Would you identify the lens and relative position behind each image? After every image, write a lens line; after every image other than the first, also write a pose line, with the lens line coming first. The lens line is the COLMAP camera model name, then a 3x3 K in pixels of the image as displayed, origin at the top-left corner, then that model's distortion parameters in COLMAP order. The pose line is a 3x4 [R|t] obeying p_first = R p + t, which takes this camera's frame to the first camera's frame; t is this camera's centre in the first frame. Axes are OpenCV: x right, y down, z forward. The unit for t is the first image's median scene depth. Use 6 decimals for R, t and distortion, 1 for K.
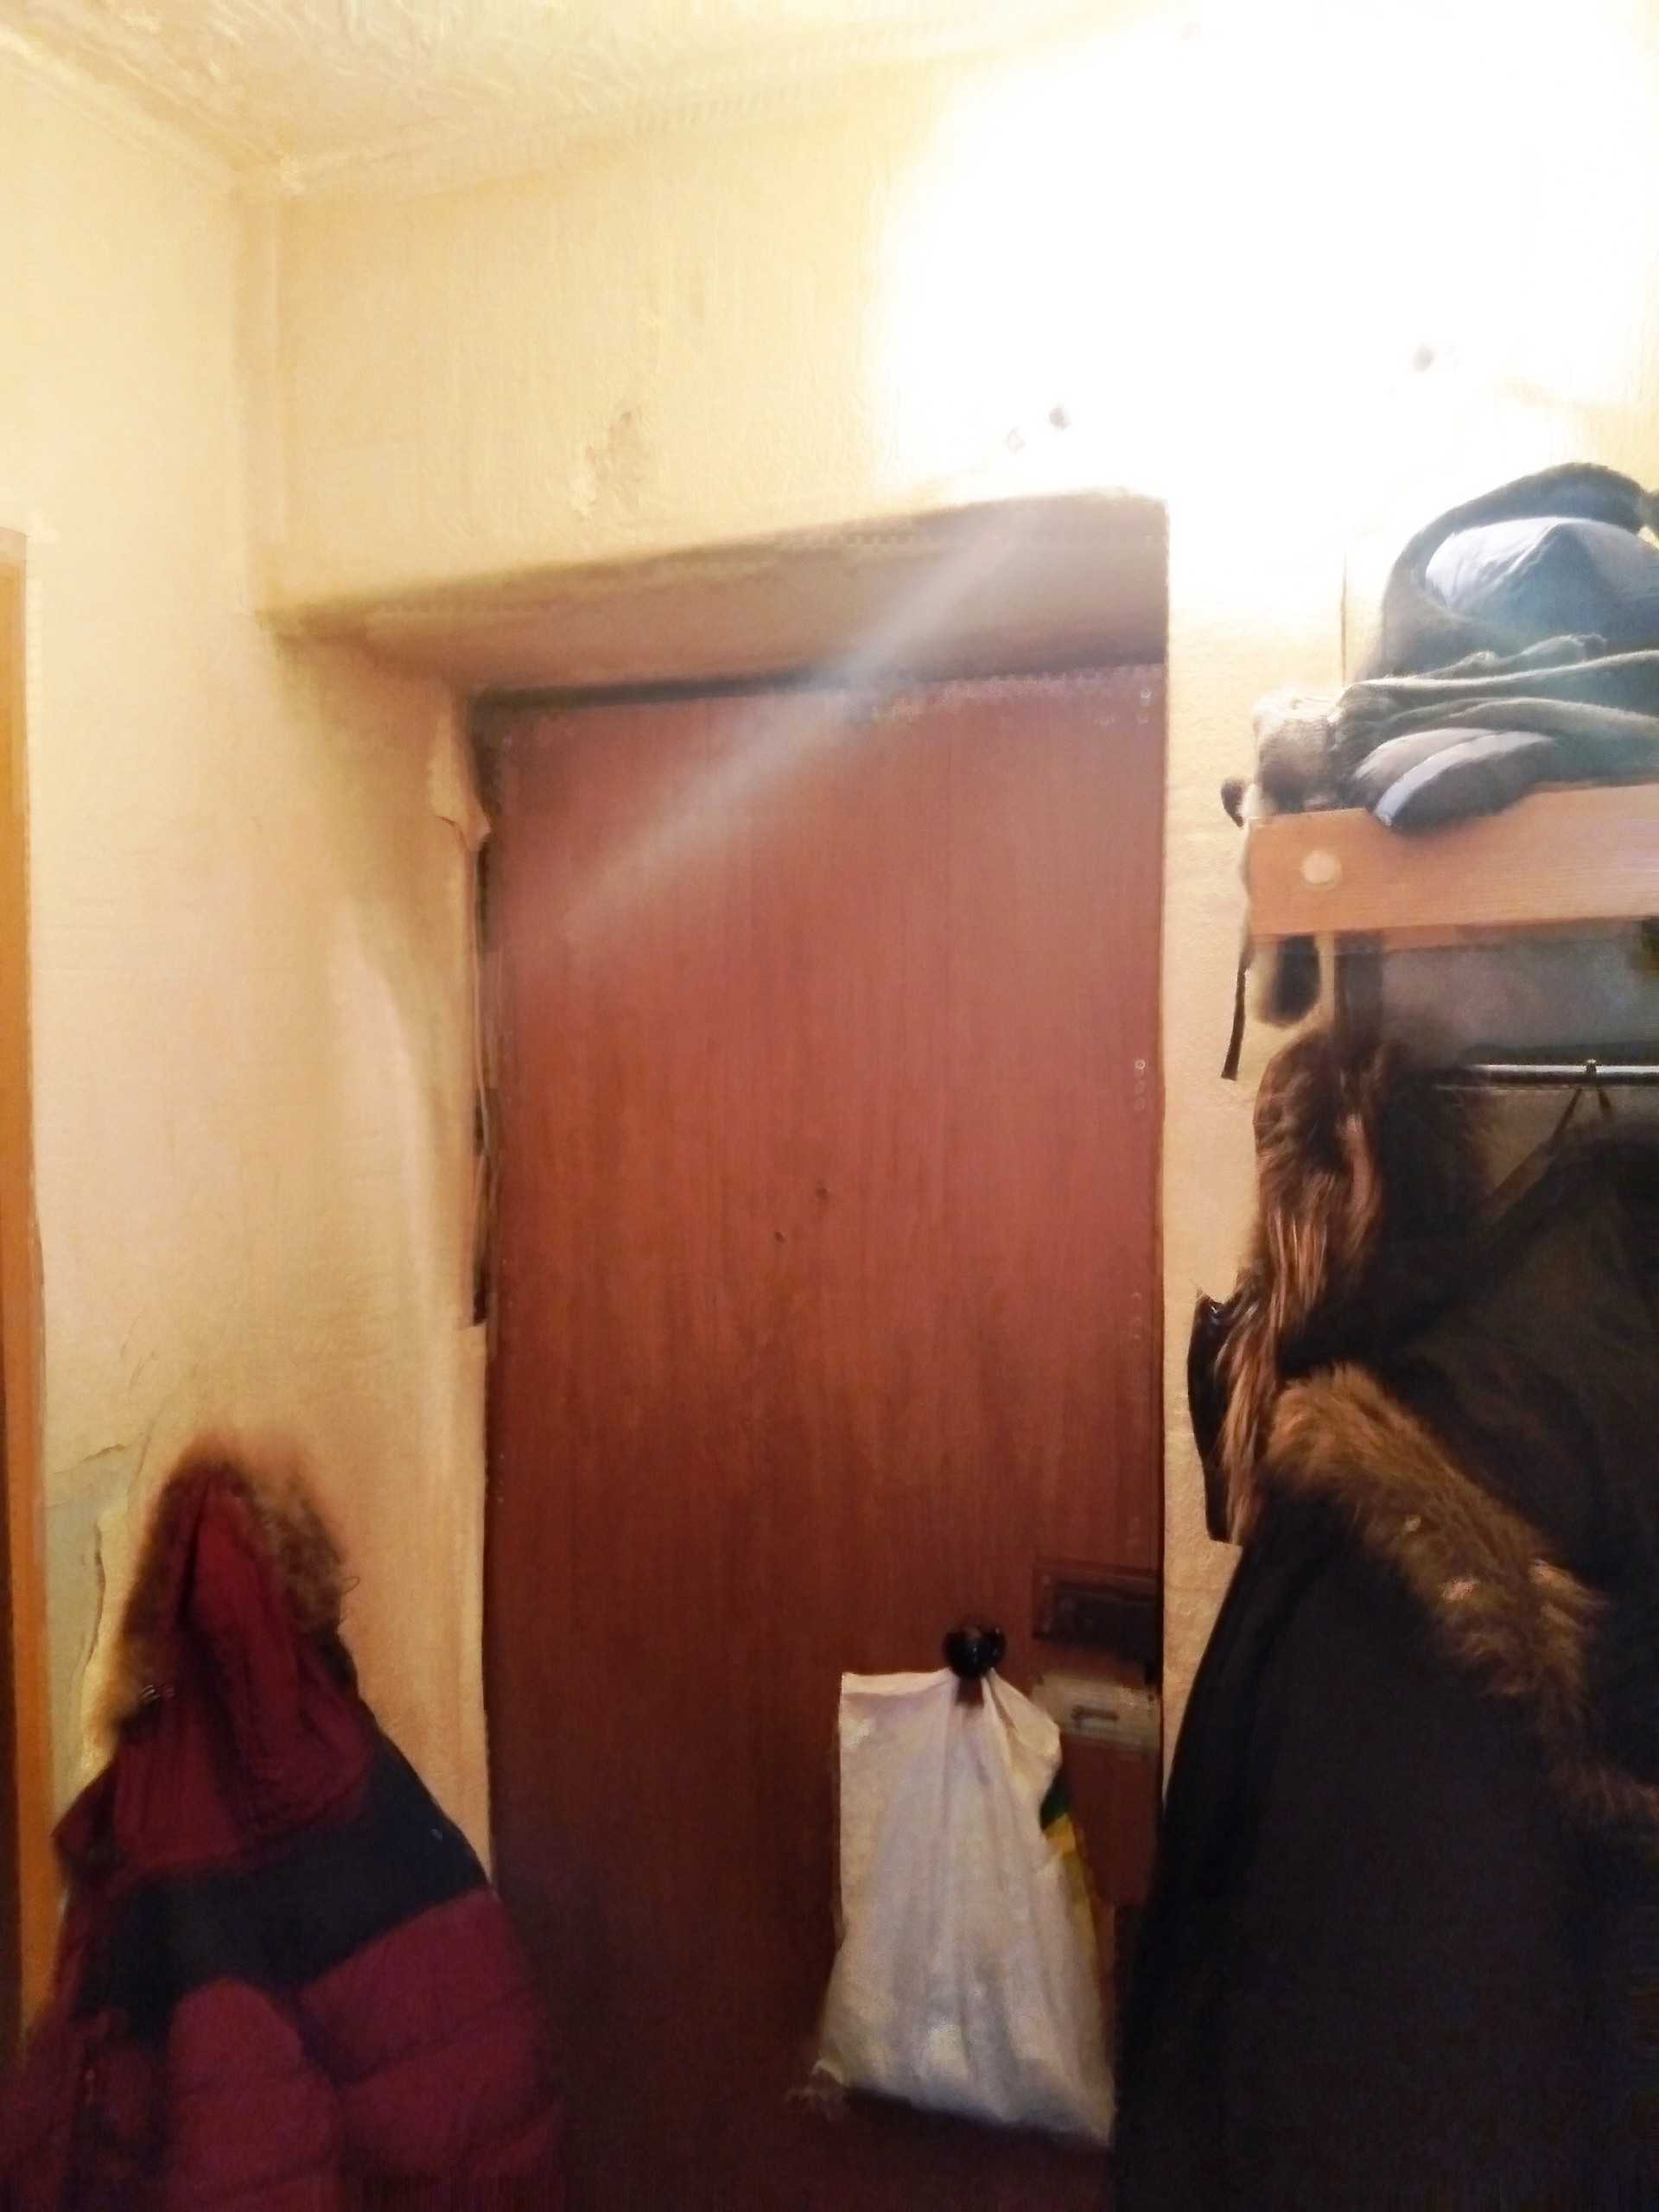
lens RADIAL K [[1700.6, 0, 821.9], [0, 1700.6, 1118.3], [0, 0, 1]] dist [0.130783, -0.203026]
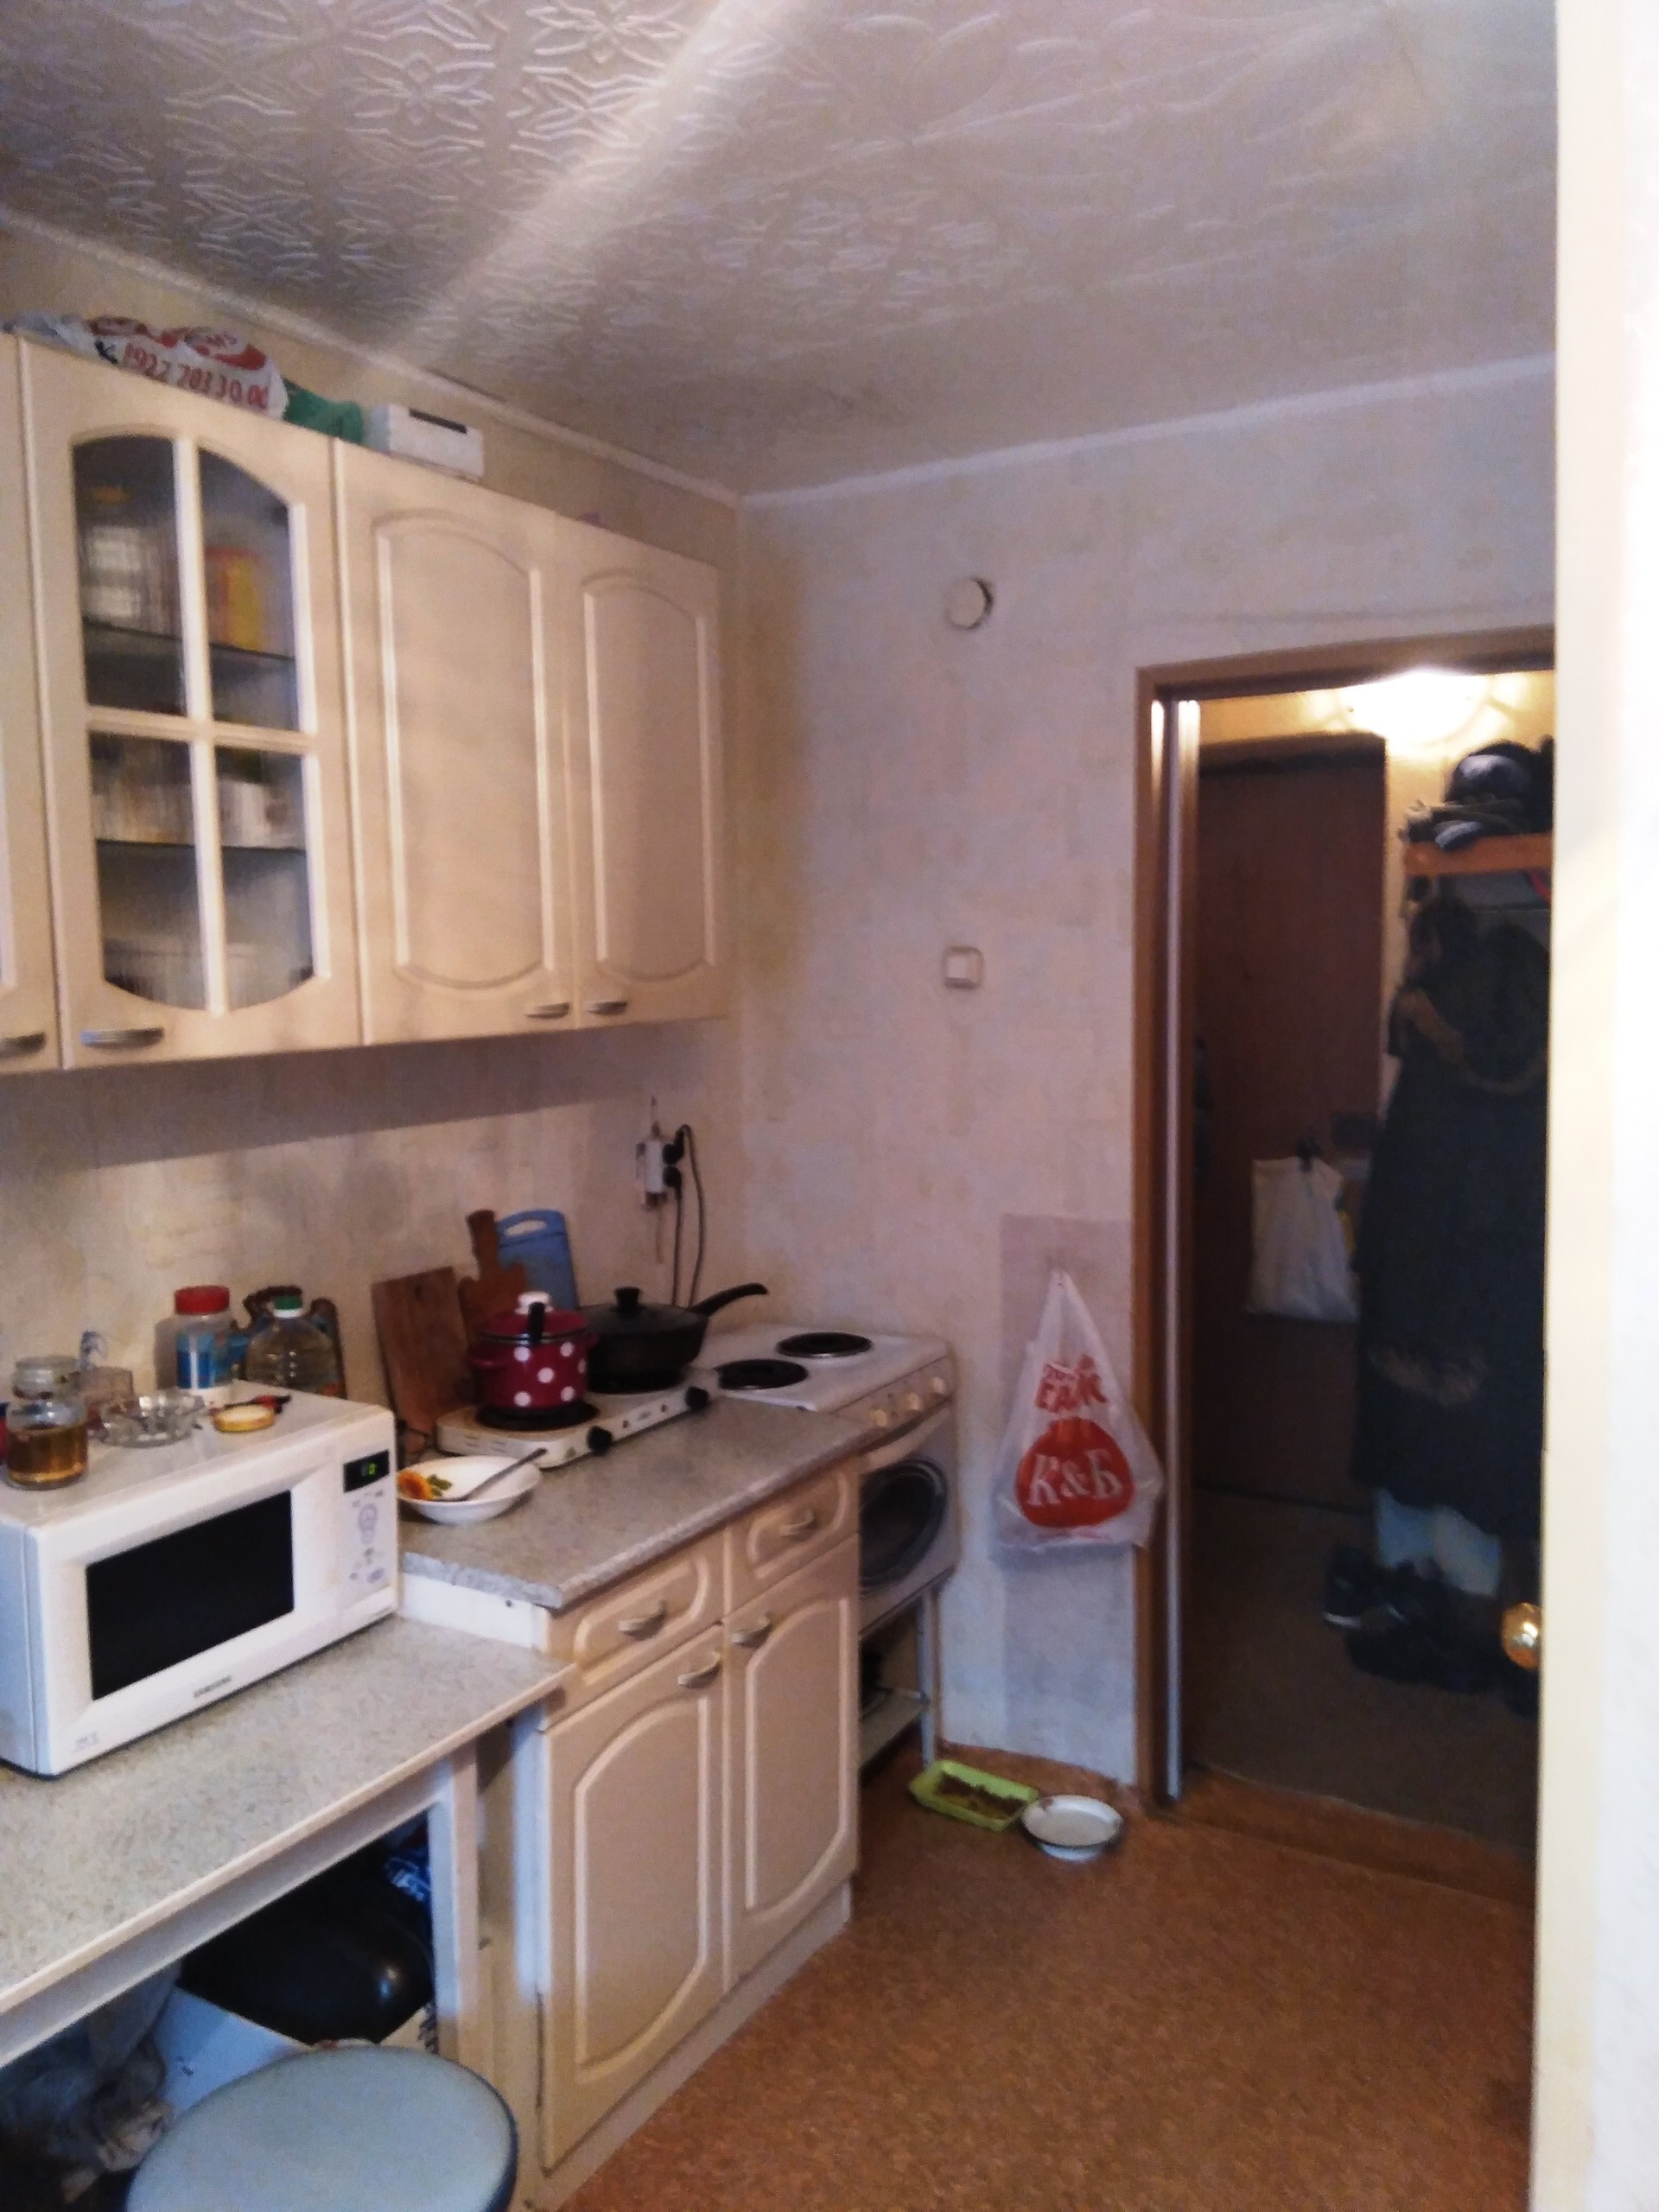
lens RADIAL K [[1700.6, 0, 821.9], [0, 1700.6, 1118.3], [0, 0, 1]] dist [0.130783, -0.203026]
pose [[0.987324, 0.014522, -0.158051, -0.333964], [-0.007048, 0.998834, 0.047751, 0.204963], [0.158560, -0.046032, 0.986276, -2.430141]]
